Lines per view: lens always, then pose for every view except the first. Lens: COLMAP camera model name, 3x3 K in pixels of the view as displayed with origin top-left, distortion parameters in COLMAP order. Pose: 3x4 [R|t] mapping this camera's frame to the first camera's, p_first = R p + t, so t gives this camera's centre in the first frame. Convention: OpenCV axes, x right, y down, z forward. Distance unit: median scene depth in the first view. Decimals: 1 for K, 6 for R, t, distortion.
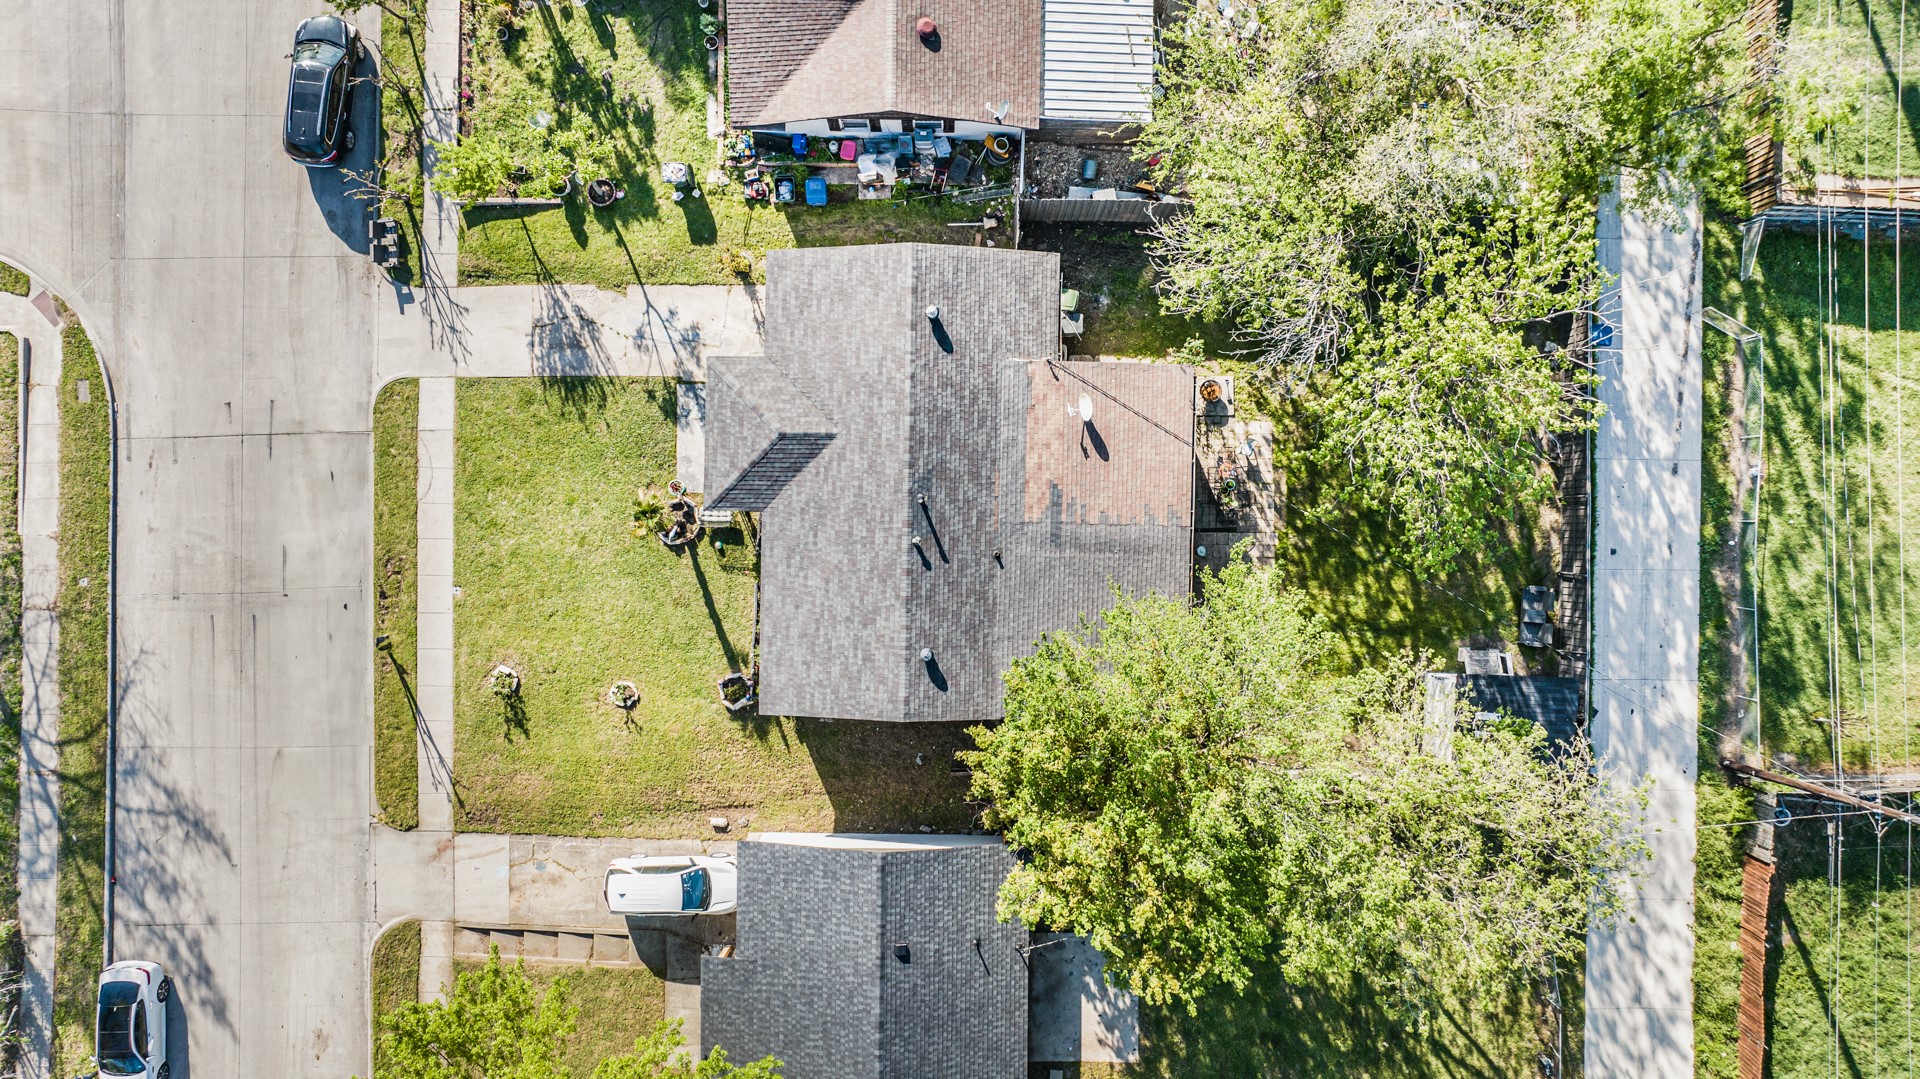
lens RADIAL K [[1369.3, 0, 960.0], [0, 1369.3, 539.5], [0, 0, 1]] dist [-0.106572, 0.109827]
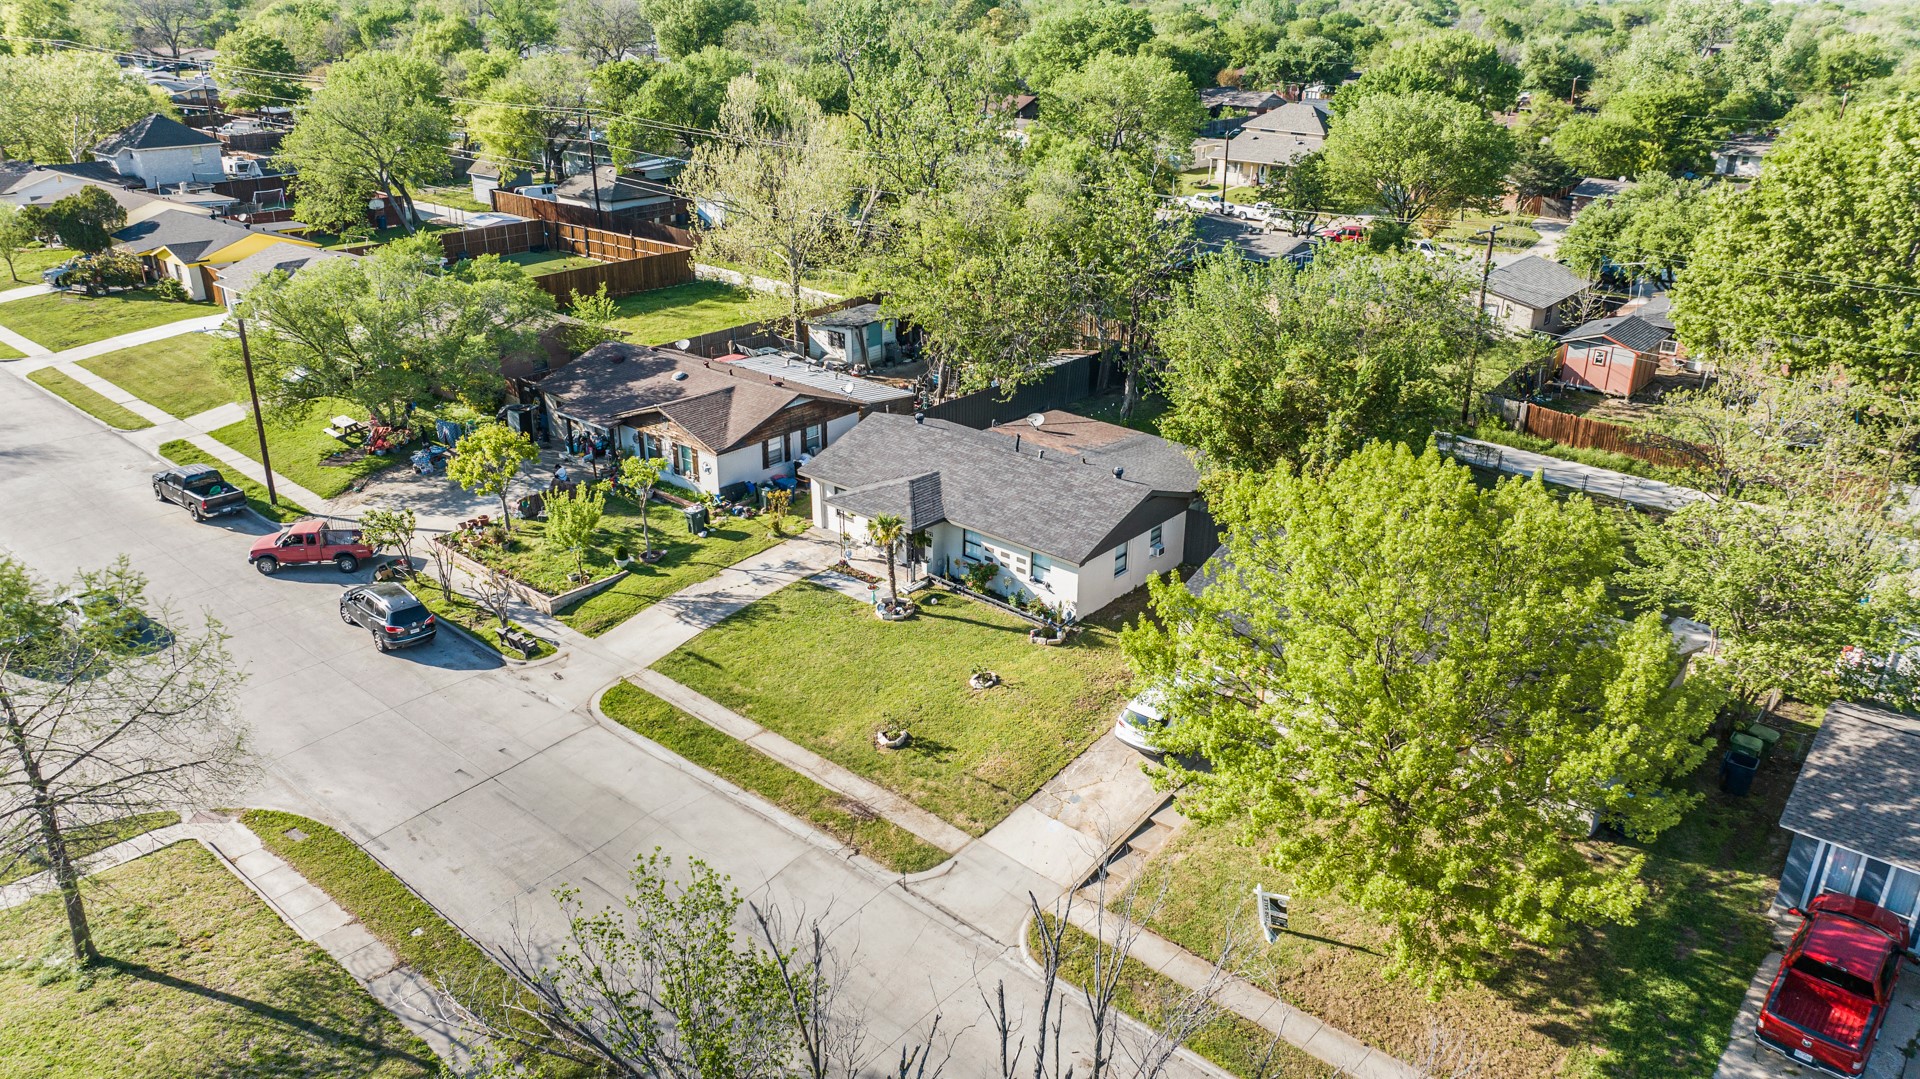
lens RADIAL K [[1343.4, 0, 954.2], [0, 1343.4, 536.7], [0, 0, 1]] dist [-0.019696, 0.006260]
pose [[0.642858, -0.302102, 0.703895, -0.935393], [0.765948, 0.262642, -0.586807, 0.657401], [-0.007597, 0.916381, 0.400236, 0.492477]]
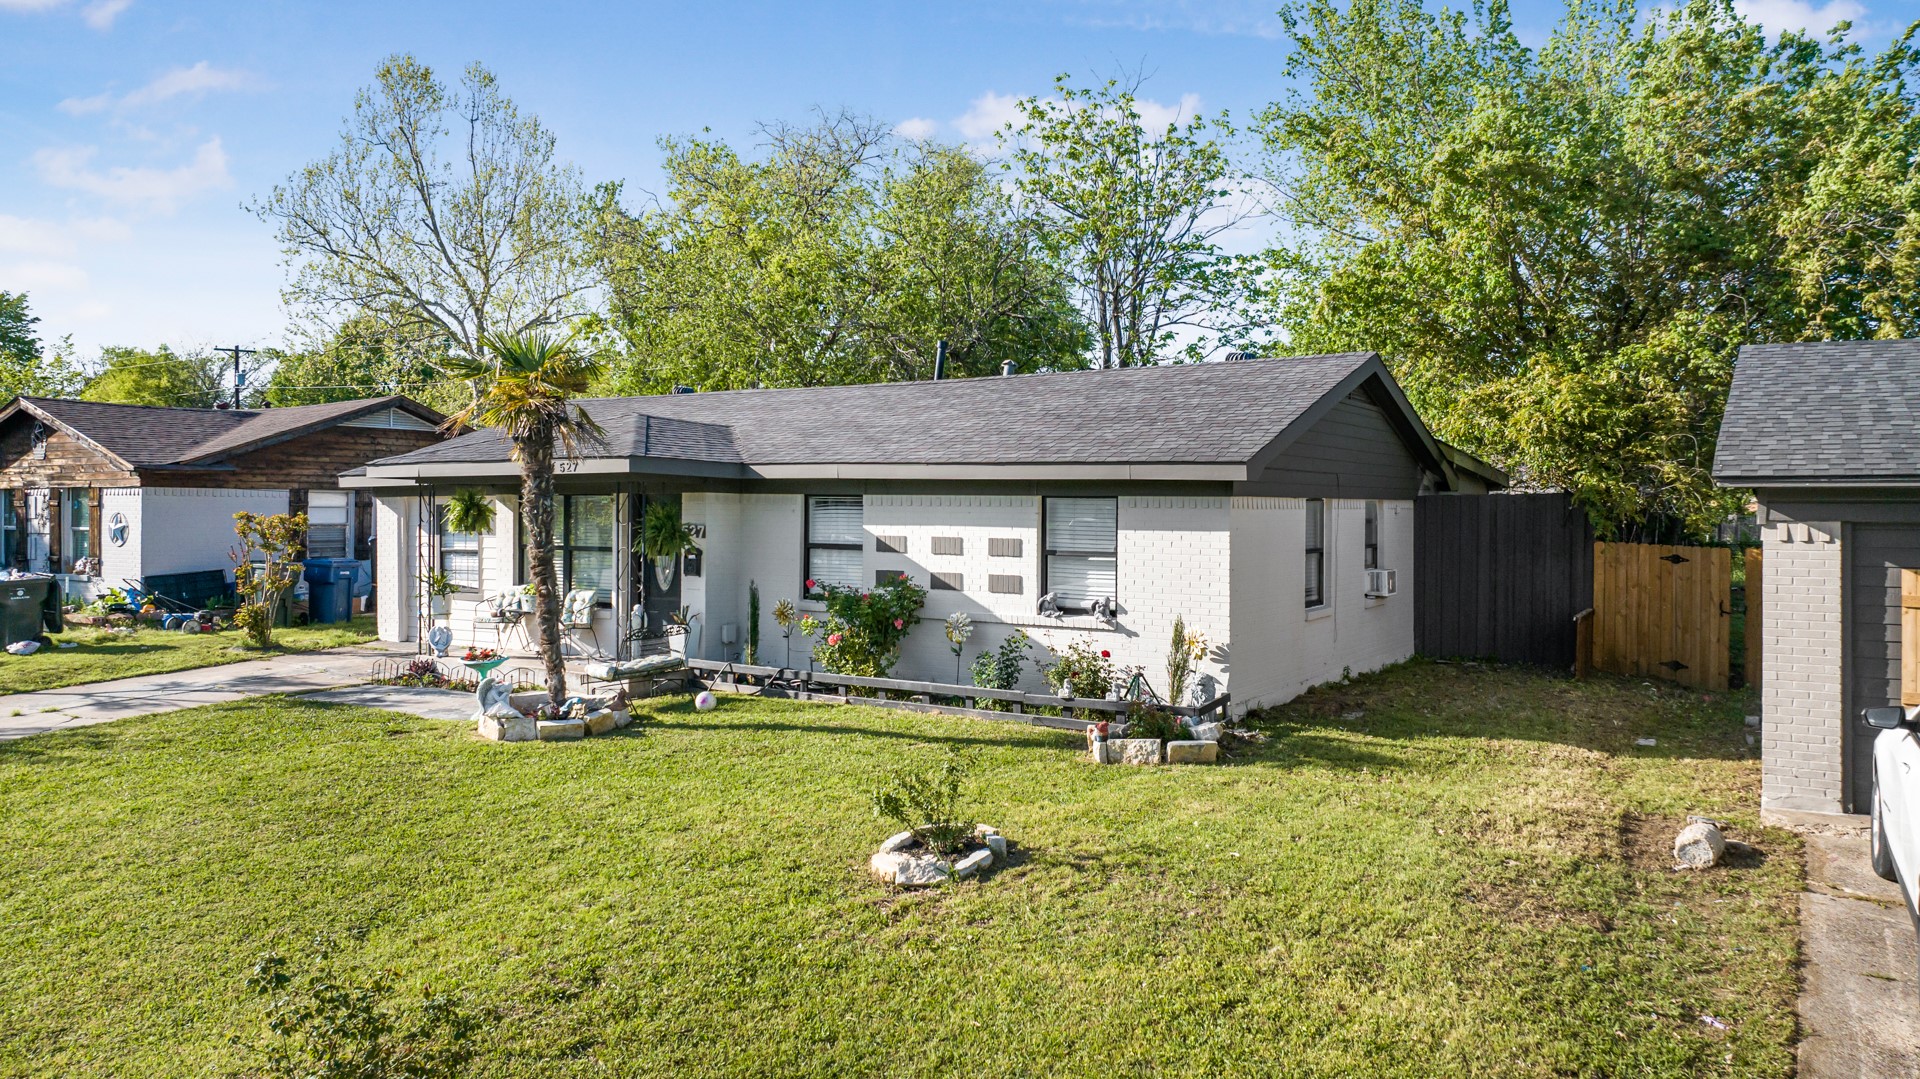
lens RADIAL K [[1343.4, 0, 954.2], [0, 1343.4, 536.7], [0, 0, 1]] dist [-0.019696, 0.006260]
pose [[0.519733, -0.002269, 0.854326, -0.414137], [0.854028, 0.027885, -0.519478, 0.215431], [-0.022644, 0.999609, 0.016431, 0.944467]]
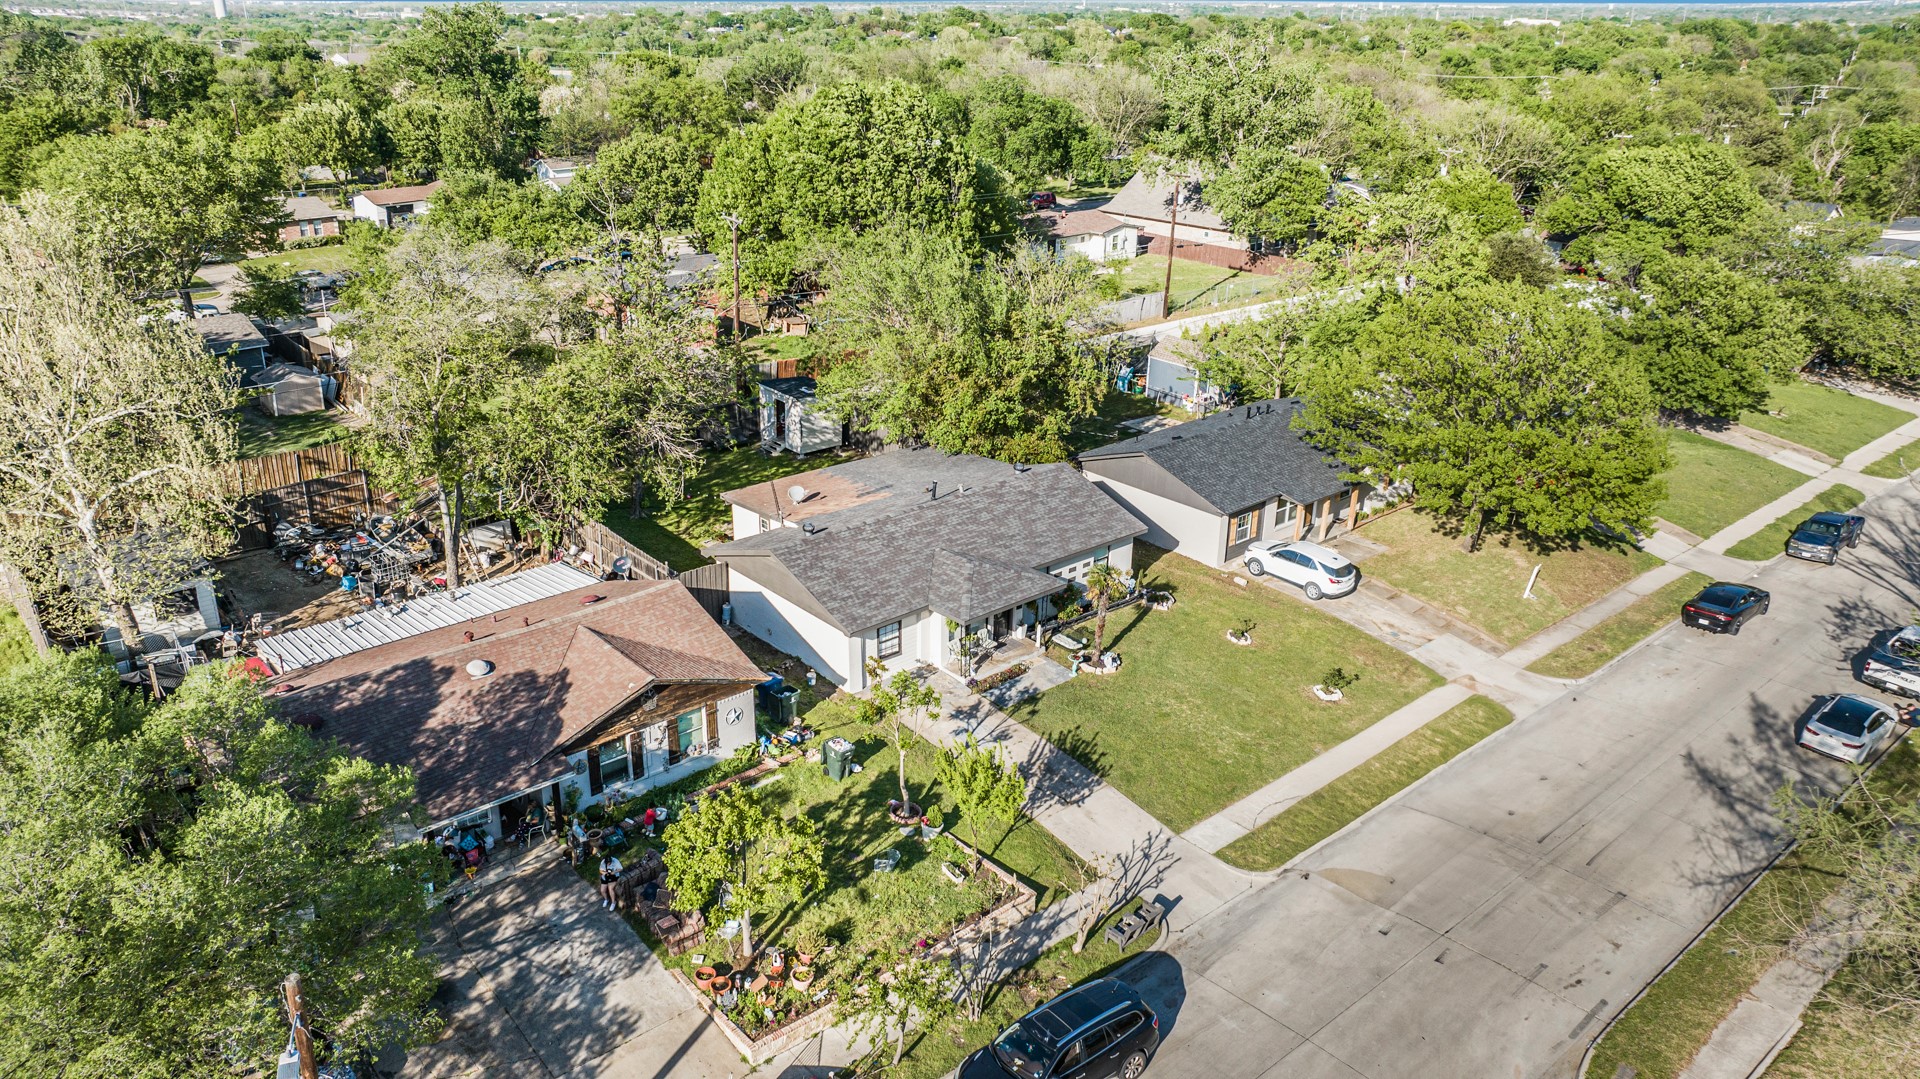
lens RADIAL K [[1343.0, 0, 925.2], [0, 1343.0, 534.0], [0, 0, 1]] dist [-0.024041, 0.001558]
pose [[-0.654175, -0.294060, 0.696838, -0.821043], [0.756135, -0.232674, 0.611655, -0.733927], [-0.017727, 0.927034, 0.374559, 0.506021]]
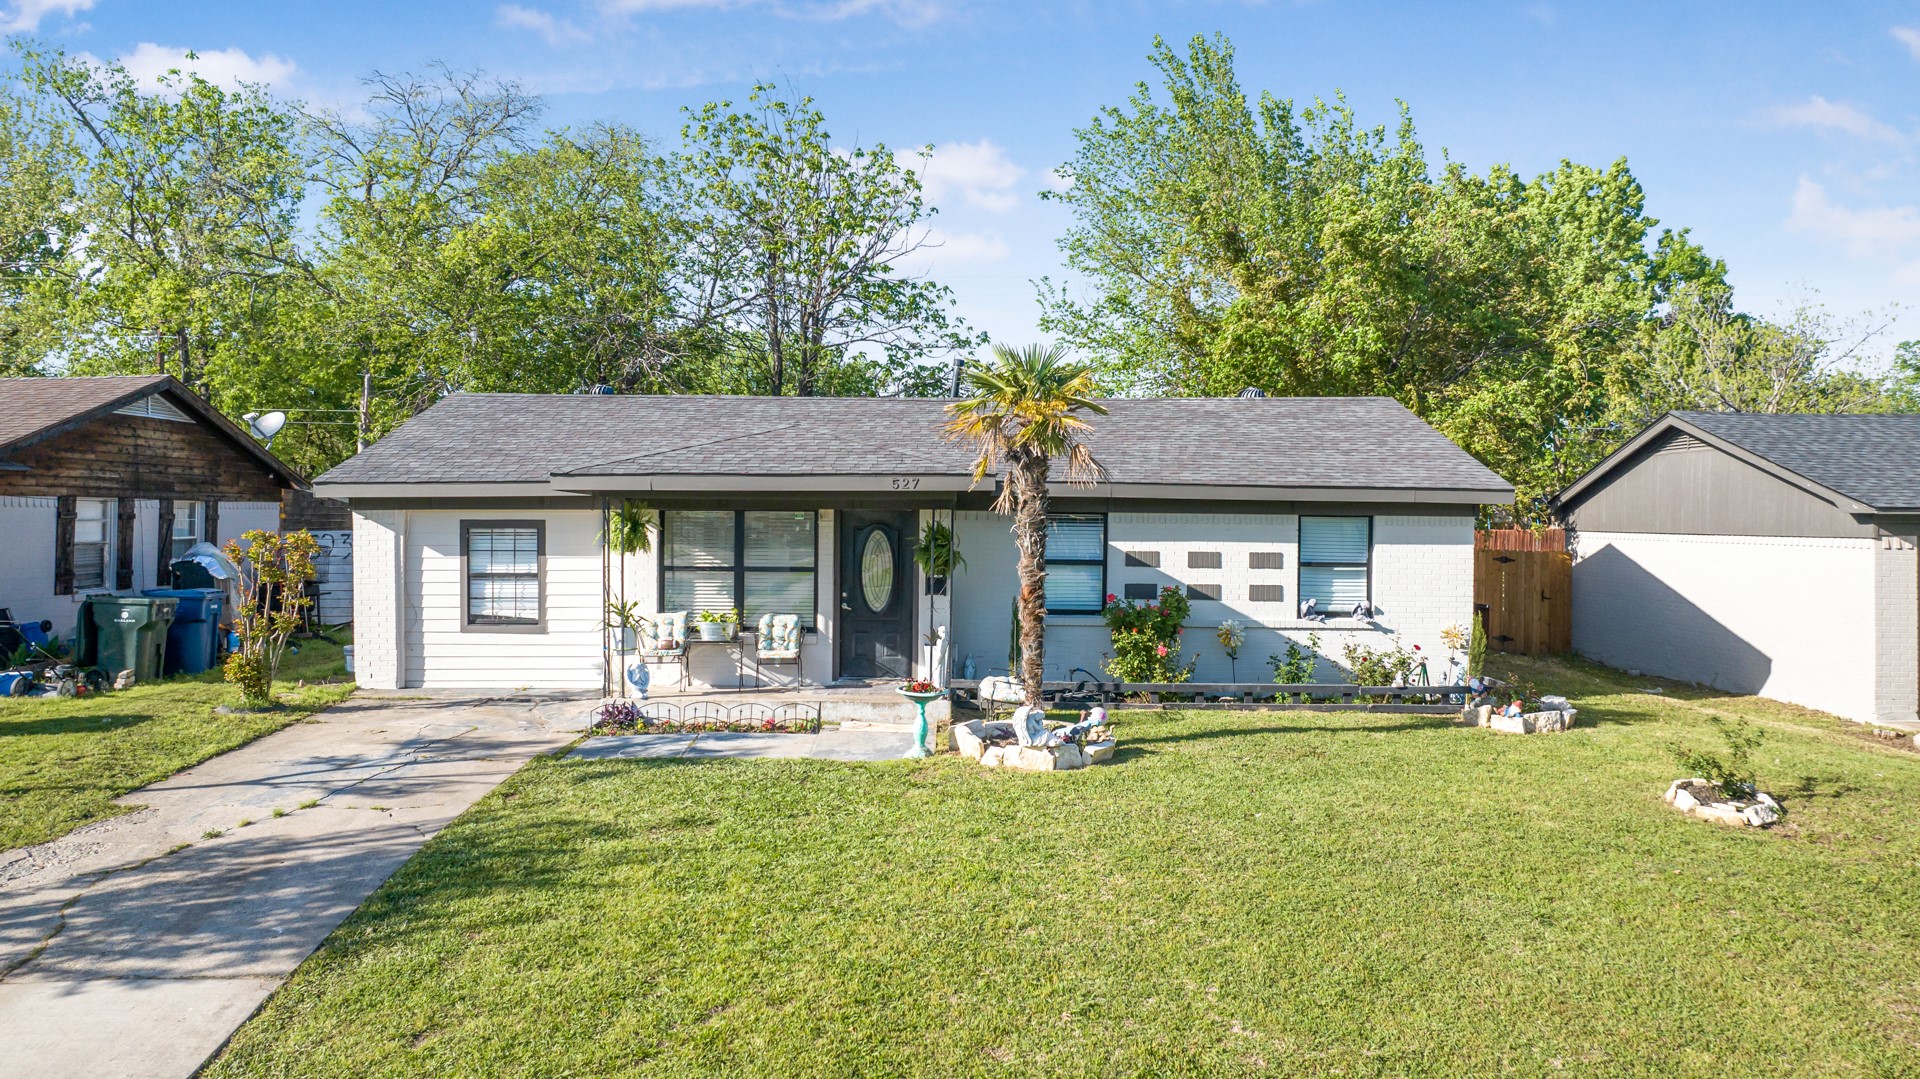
lens RADIAL K [[1343.4, 0, 954.2], [0, 1343.4, 536.7], [0, 0, 1]] dist [-0.019696, 0.006260]
pose [[-0.025284, -0.001920, 0.999678, -0.494073], [0.999506, 0.018629, 0.025316, -0.038724], [-0.018671, 0.999825, 0.001448, 0.946757]]
